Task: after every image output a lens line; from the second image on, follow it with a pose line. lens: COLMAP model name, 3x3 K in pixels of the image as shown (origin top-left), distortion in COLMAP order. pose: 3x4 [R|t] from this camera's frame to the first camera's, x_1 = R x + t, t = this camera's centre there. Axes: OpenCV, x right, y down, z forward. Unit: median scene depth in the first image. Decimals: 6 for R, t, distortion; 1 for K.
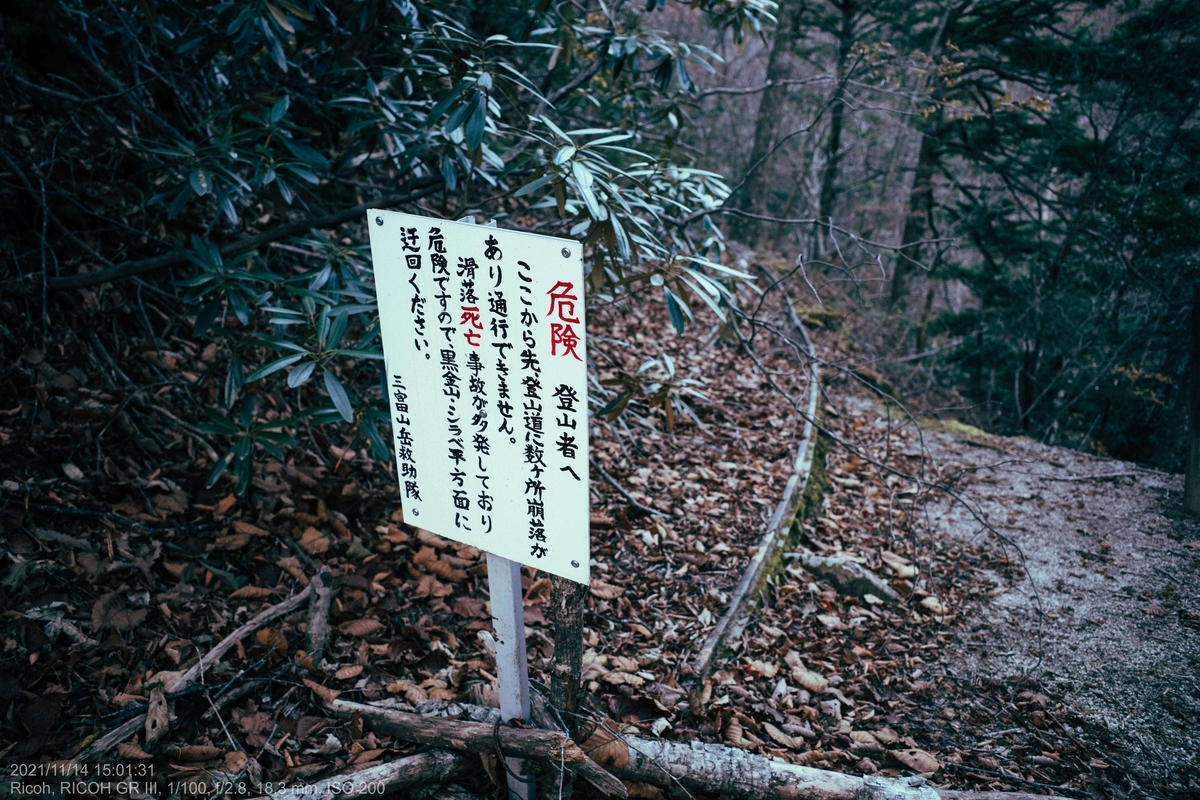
lens RADIAL K [[972.8, 0, 599.0], [0, 972.8, 405.0], [0, 0, 1]] dist [-0.010522, 0.007495]
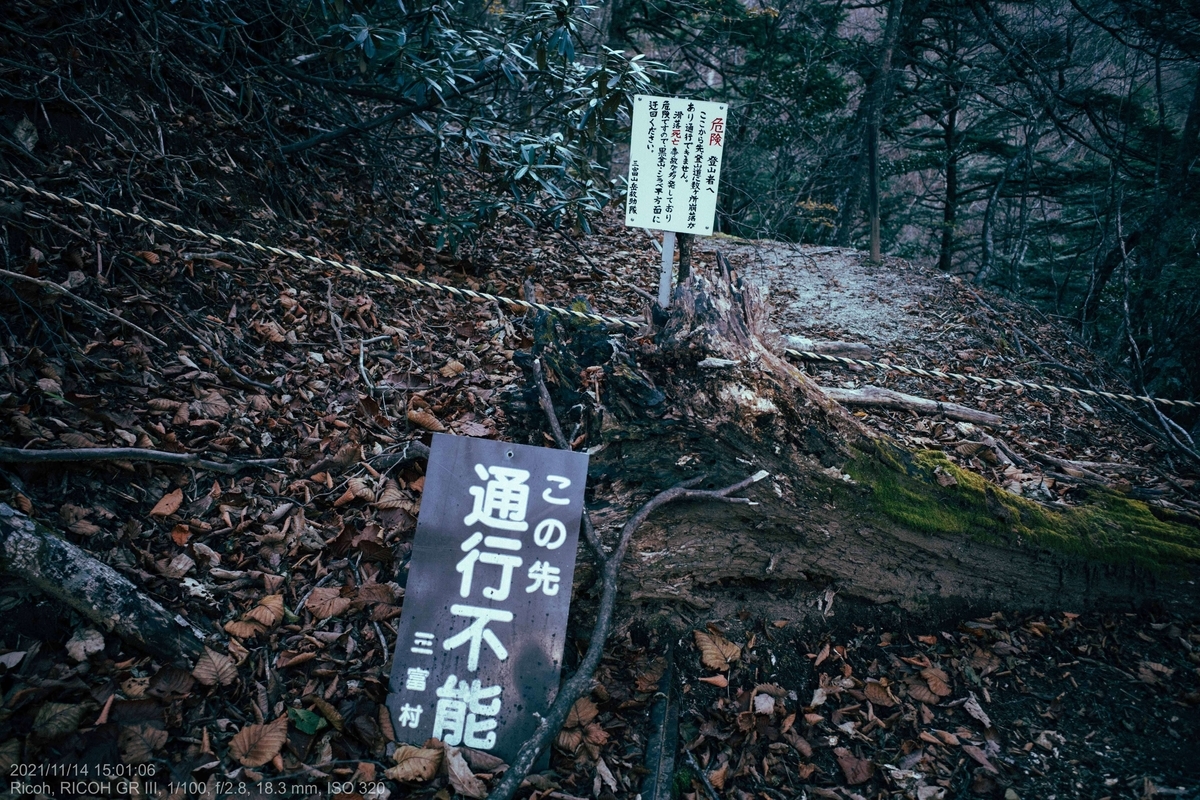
lens RADIAL K [[972.8, 0, 602.0], [0, 972.8, 398.1], [0, 0, 1]] dist [-0.010522, 0.007495]
pose [[0.946759, -0.126125, 0.296208, -1.212123], [0.091937, 0.987672, 0.126696, 0.274069], [-0.308536, -0.092718, 0.946683, -1.573782]]
